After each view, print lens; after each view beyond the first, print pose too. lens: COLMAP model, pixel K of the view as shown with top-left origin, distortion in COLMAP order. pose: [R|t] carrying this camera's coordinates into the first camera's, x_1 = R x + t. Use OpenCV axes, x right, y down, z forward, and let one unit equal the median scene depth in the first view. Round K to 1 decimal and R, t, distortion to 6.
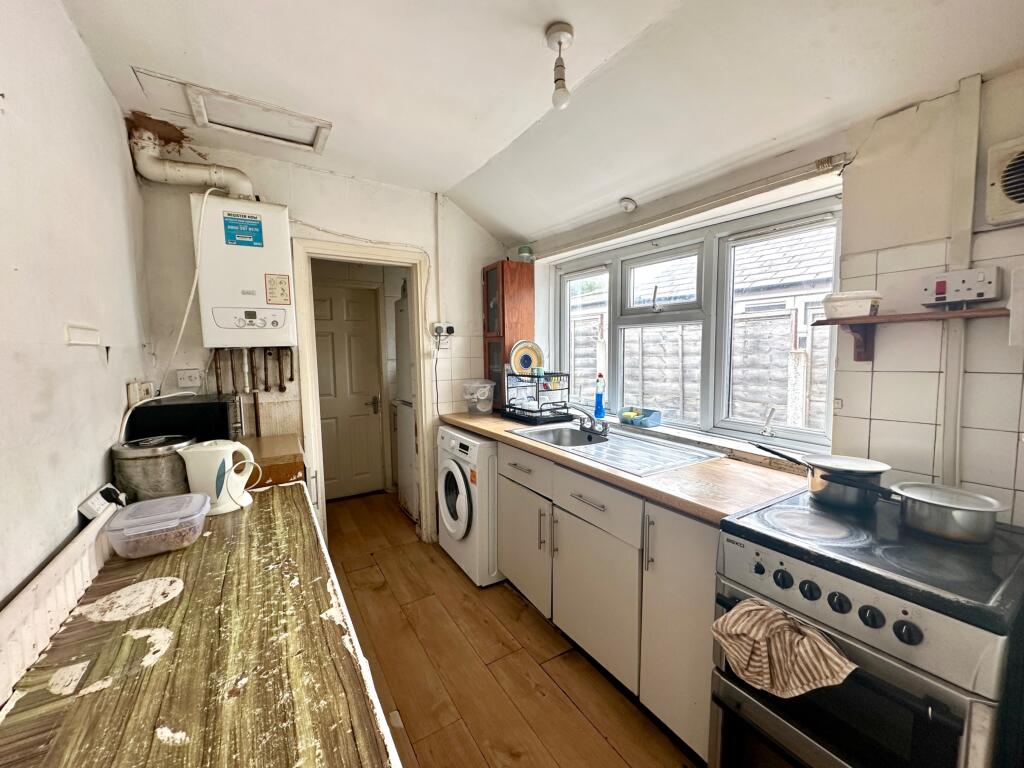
lens RADIAL K [[412.8, 0, 516.4], [0, 412.8, 382.5], [0, 0, 1]] dist [-0.002941, -0.000184]
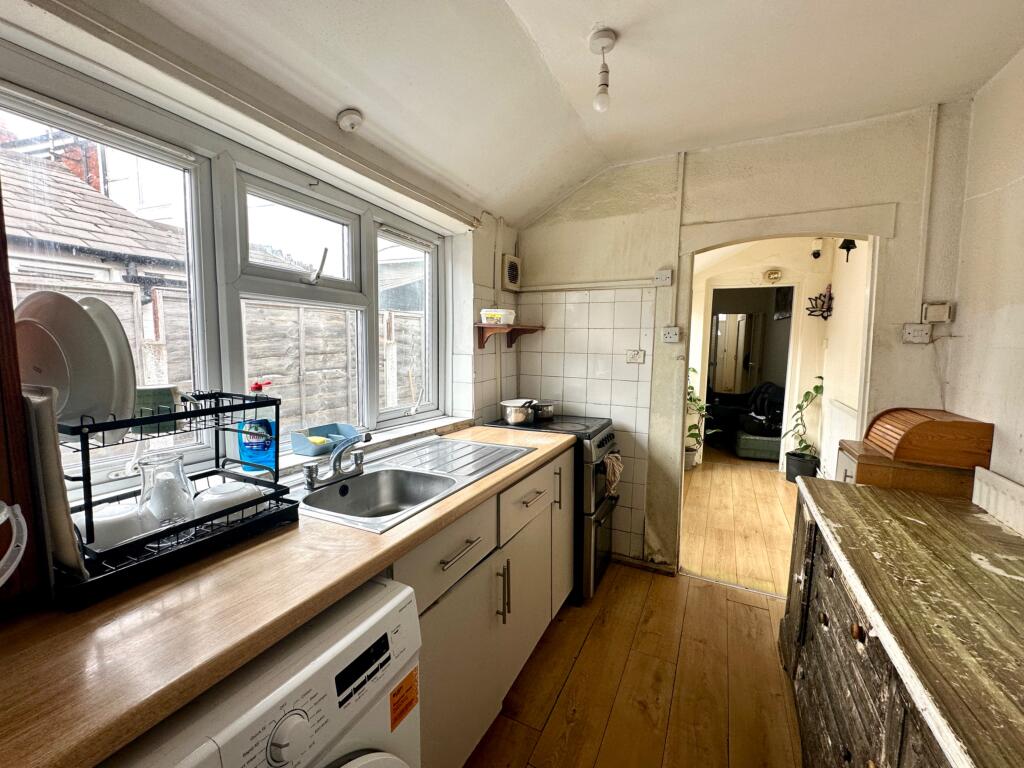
lens RADIAL K [[412.8, 0, 520.2], [0, 412.8, 382.3], [0, 0, 1]] dist [-0.002941, -0.000184]
pose [[-0.523801, -0.072606, 0.848741, -0.830576], [0.062281, 0.990430, 0.123163, -0.134519], [-0.849561, 0.117373, -0.514267, 2.048314]]
